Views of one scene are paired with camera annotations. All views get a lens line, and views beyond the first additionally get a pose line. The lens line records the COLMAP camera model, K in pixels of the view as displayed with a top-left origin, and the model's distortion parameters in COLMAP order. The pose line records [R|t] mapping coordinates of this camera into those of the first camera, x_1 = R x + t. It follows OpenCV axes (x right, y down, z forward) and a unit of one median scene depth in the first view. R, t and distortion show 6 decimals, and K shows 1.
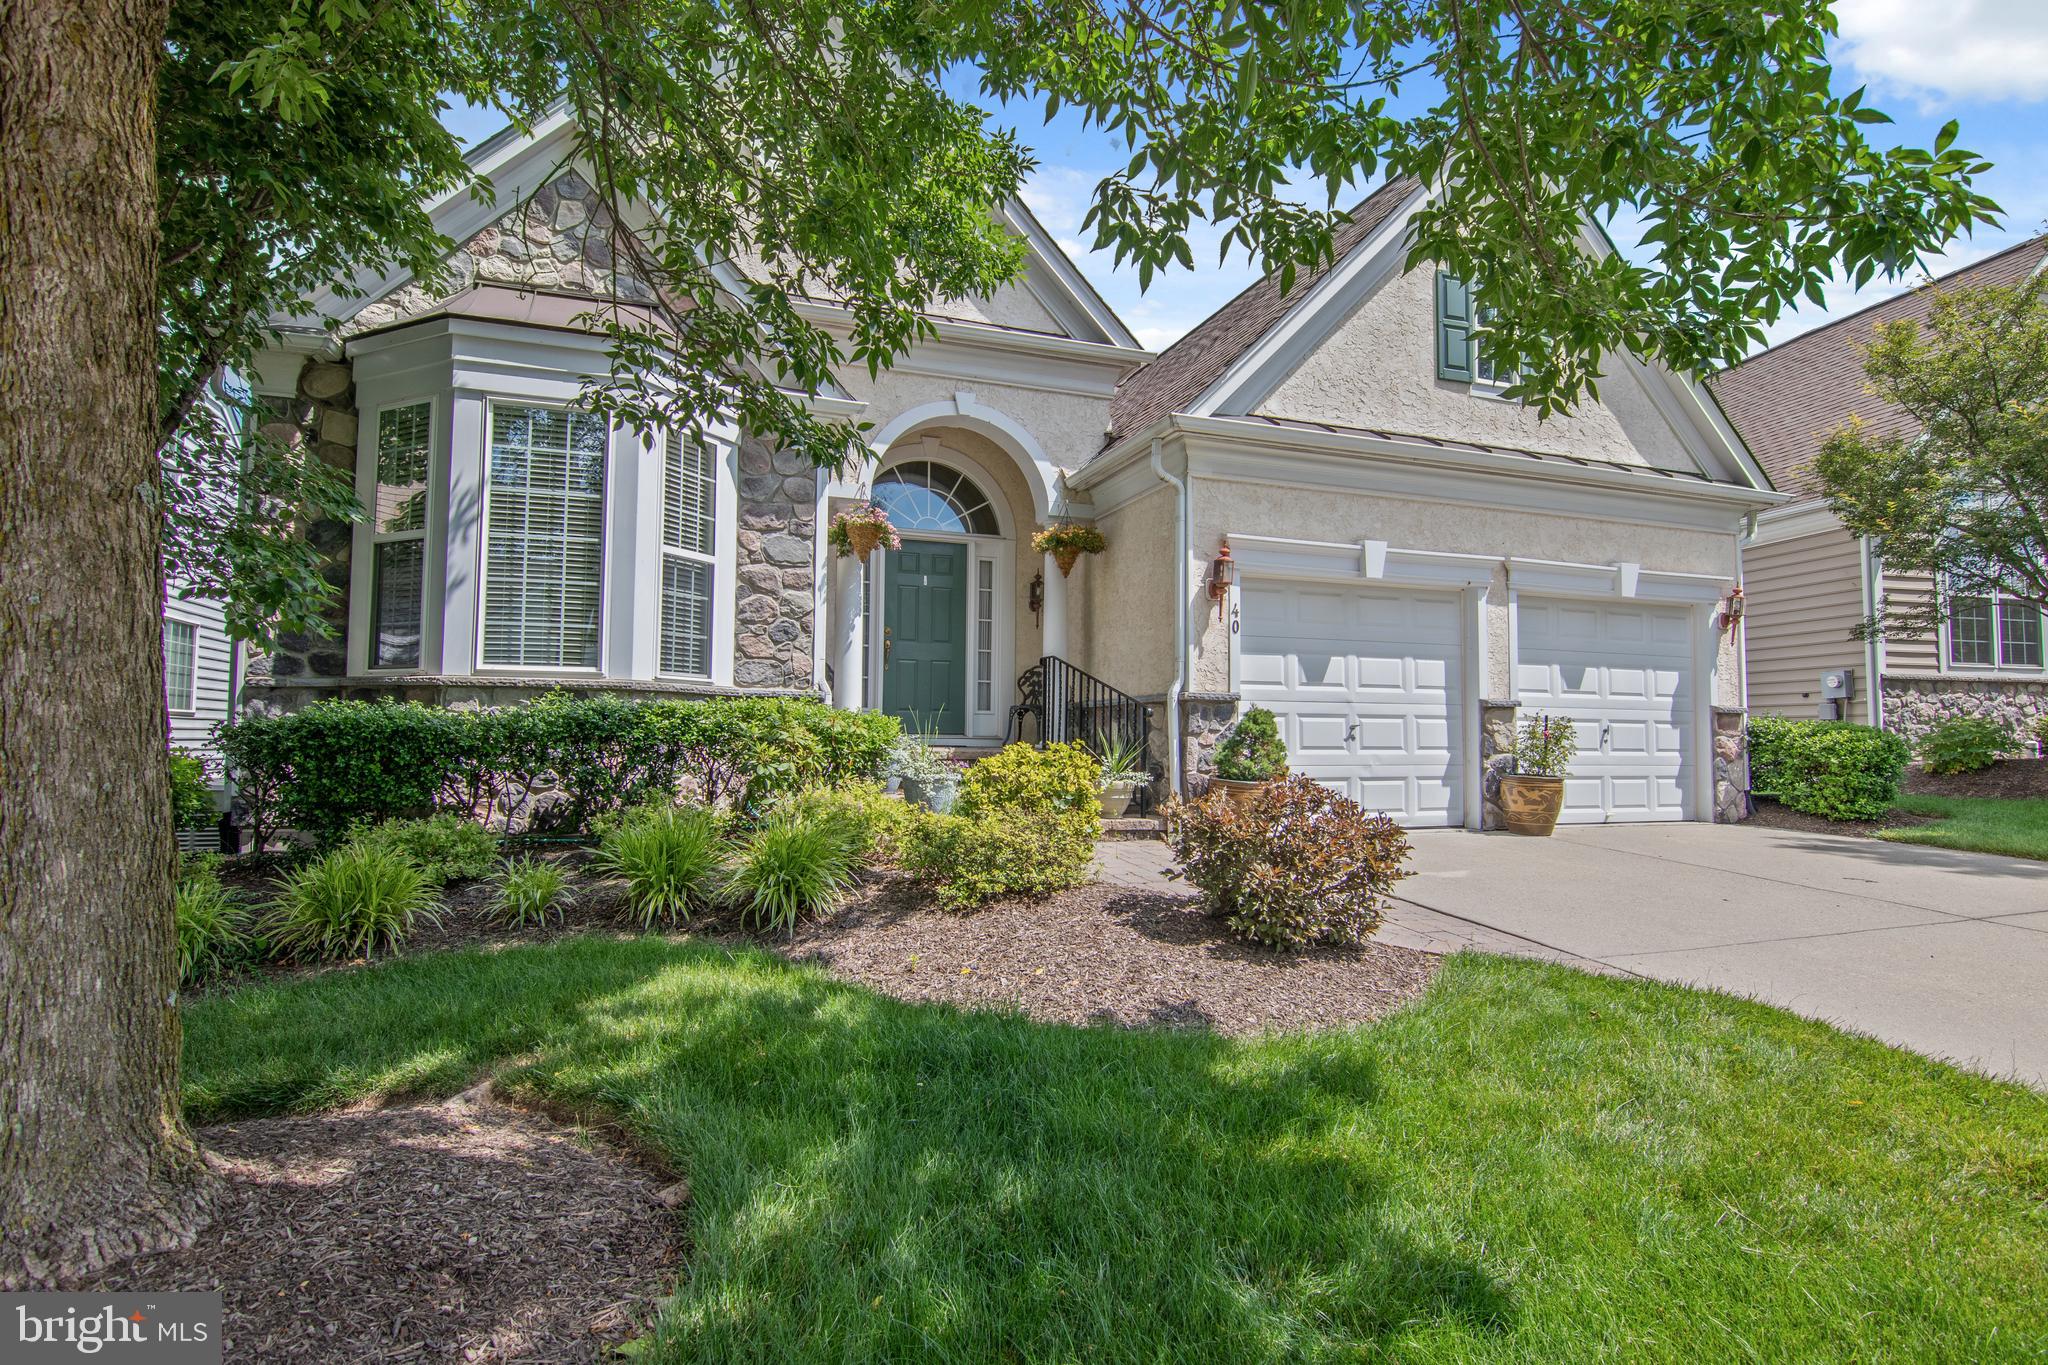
lens RADIAL K [[1059.9, 0, 1019.9], [0, 1059.9, 675.6], [0, 0, 1]] dist [-0.004715, -0.000923]
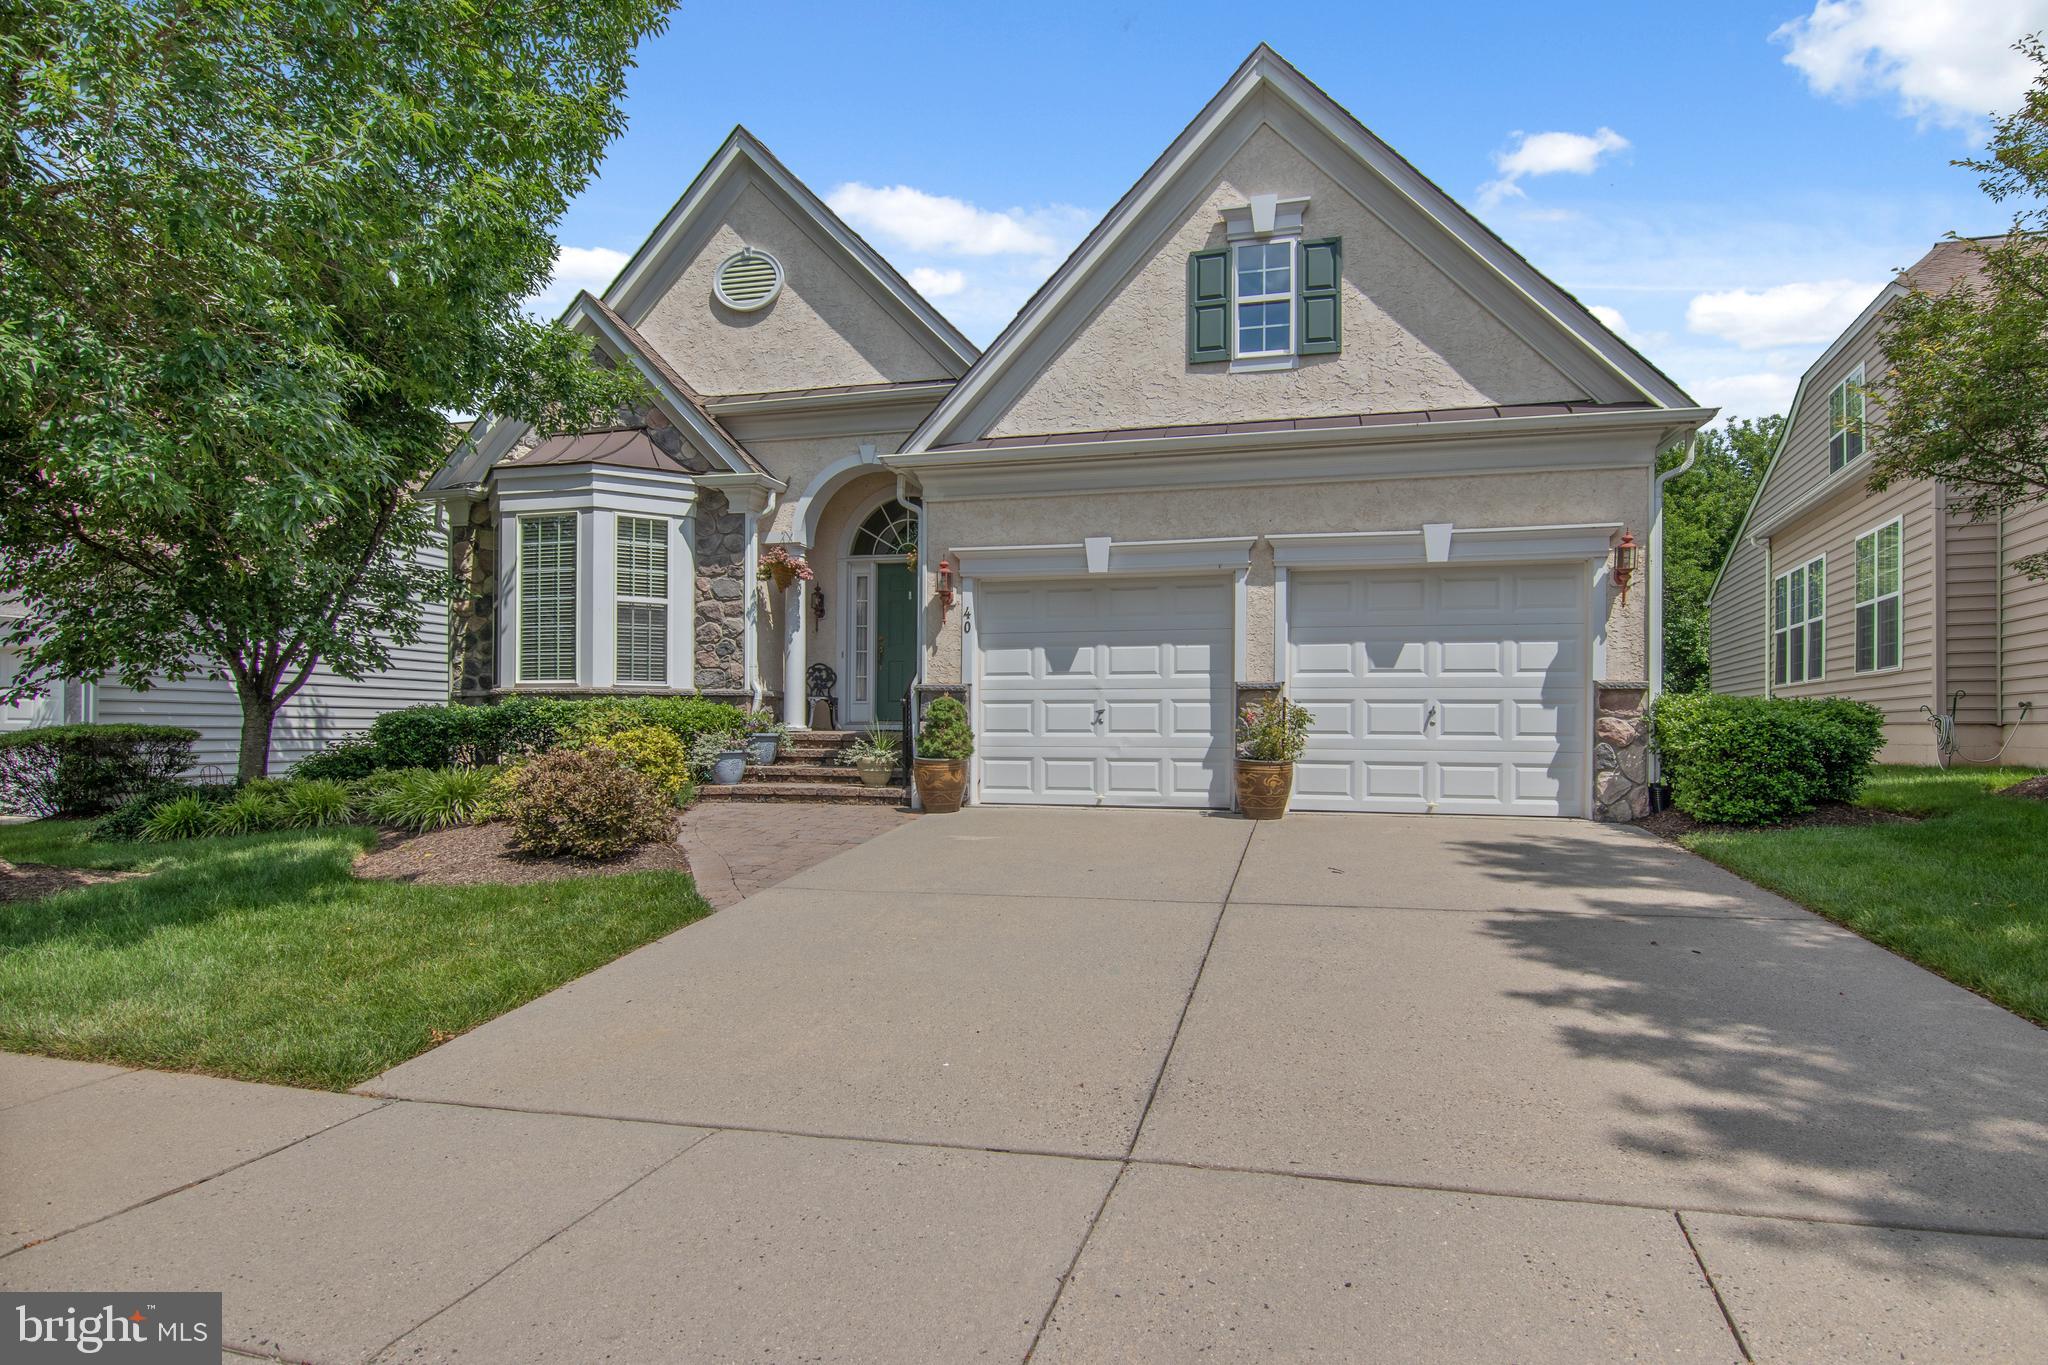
lens RADIAL K [[1101.5, 0, 1022.6], [0, 1101.5, 731.3], [0, 0, 1]] dist [-0.002615, -0.000429]
pose [[0.820813, -0.002057, -0.571193, 0.902054], [0.036120, 0.998179, 0.048309, 0.011503], [0.570054, -0.060284, 0.819393, 0.034105]]
